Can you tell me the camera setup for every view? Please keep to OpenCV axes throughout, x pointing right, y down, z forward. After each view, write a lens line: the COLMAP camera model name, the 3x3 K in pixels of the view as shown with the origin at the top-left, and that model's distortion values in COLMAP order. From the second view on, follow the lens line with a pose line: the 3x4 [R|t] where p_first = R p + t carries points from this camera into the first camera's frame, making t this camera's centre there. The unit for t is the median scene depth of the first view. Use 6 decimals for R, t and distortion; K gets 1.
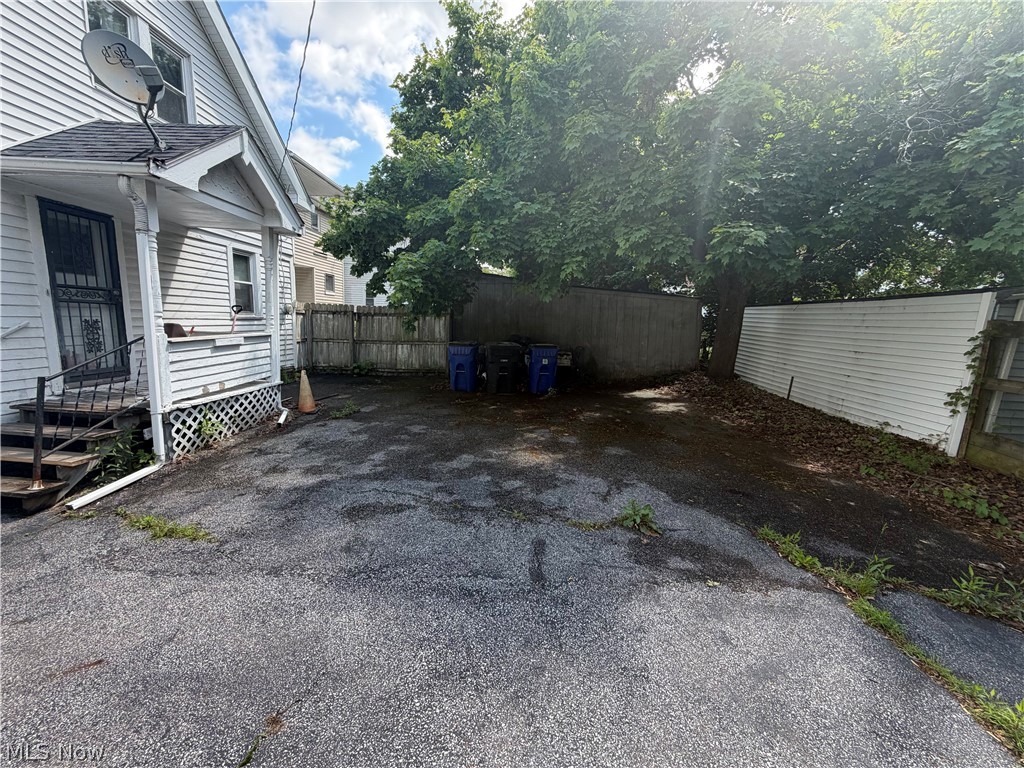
lens RADIAL K [[408.4, 0, 509.6], [0, 408.4, 384.8], [0, 0, 1]] dist [0.000511, 0.000099]
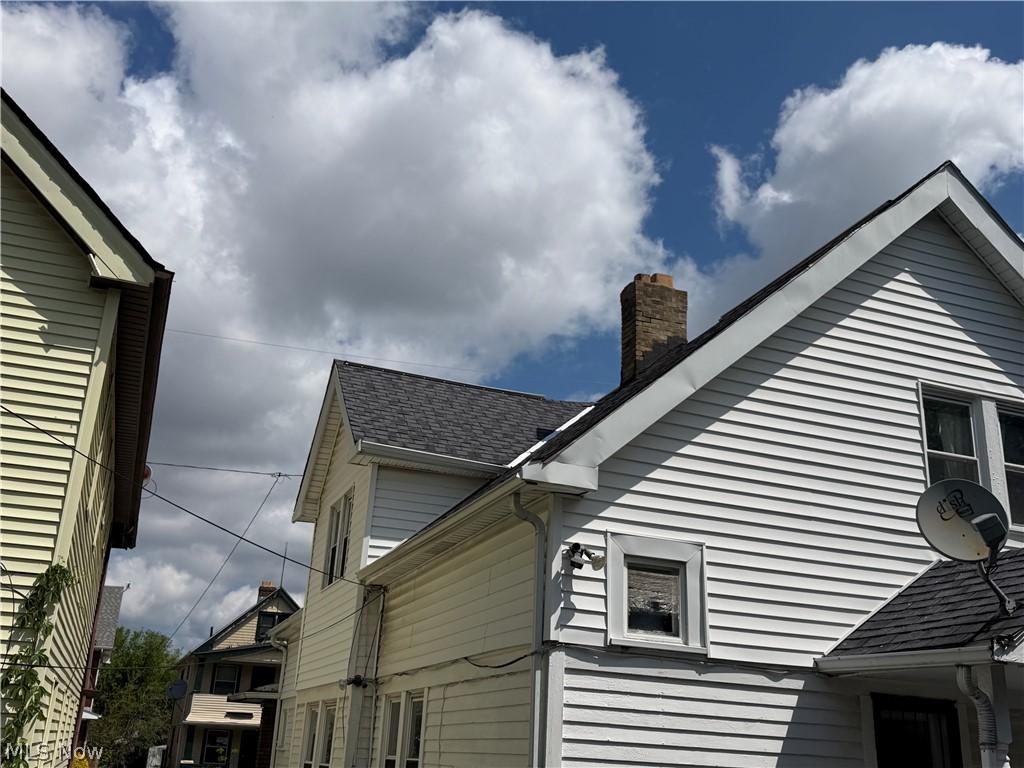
lens RADIAL K [[1006.0, 0, 508.5], [0, 1006.0, 387.7], [0, 0, 1]] dist [0.140278, -0.285659]
pose [[0.395796, -0.331907, -0.856261, 0.256531], [-0.175789, 0.887778, -0.425380, -0.053974], [0.901357, 0.318885, 0.293034, -0.226803]]
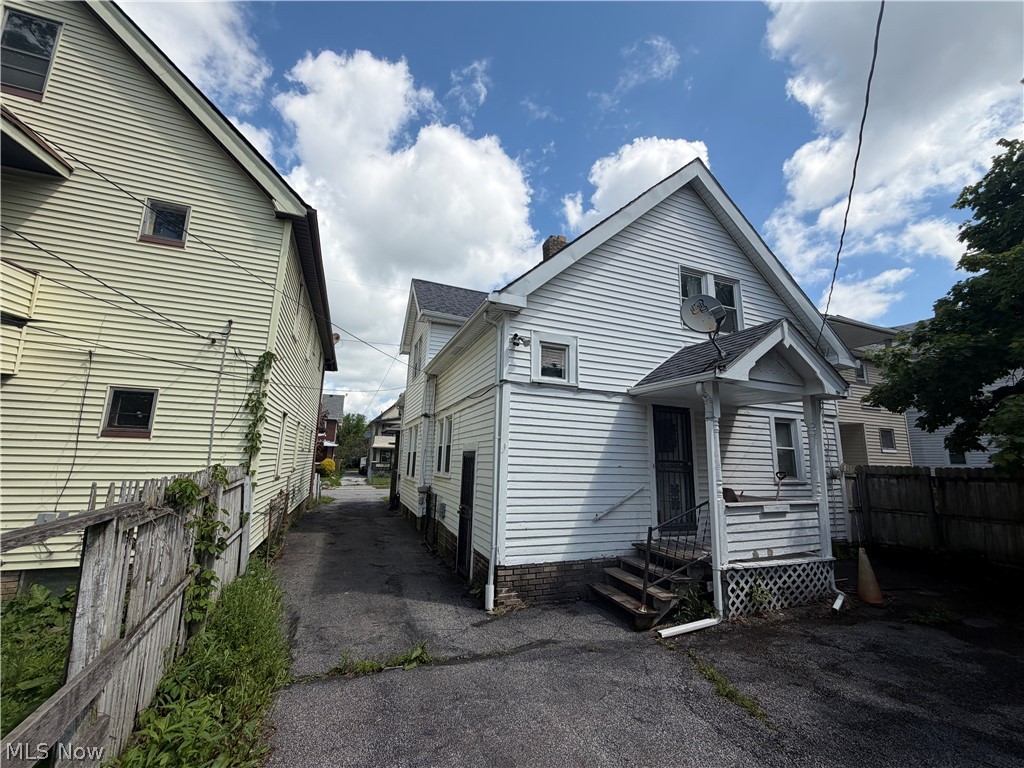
lens RADIAL K [[408.4, 0, 509.6], [0, 408.4, 384.8], [0, 0, 1]] dist [0.000511, 0.000099]
pose [[0.410329, -0.194965, -0.890853, 0.022810], [-0.152518, 0.948448, -0.277820, -0.012676], [0.899093, 0.249869, 0.359441, -0.061426]]
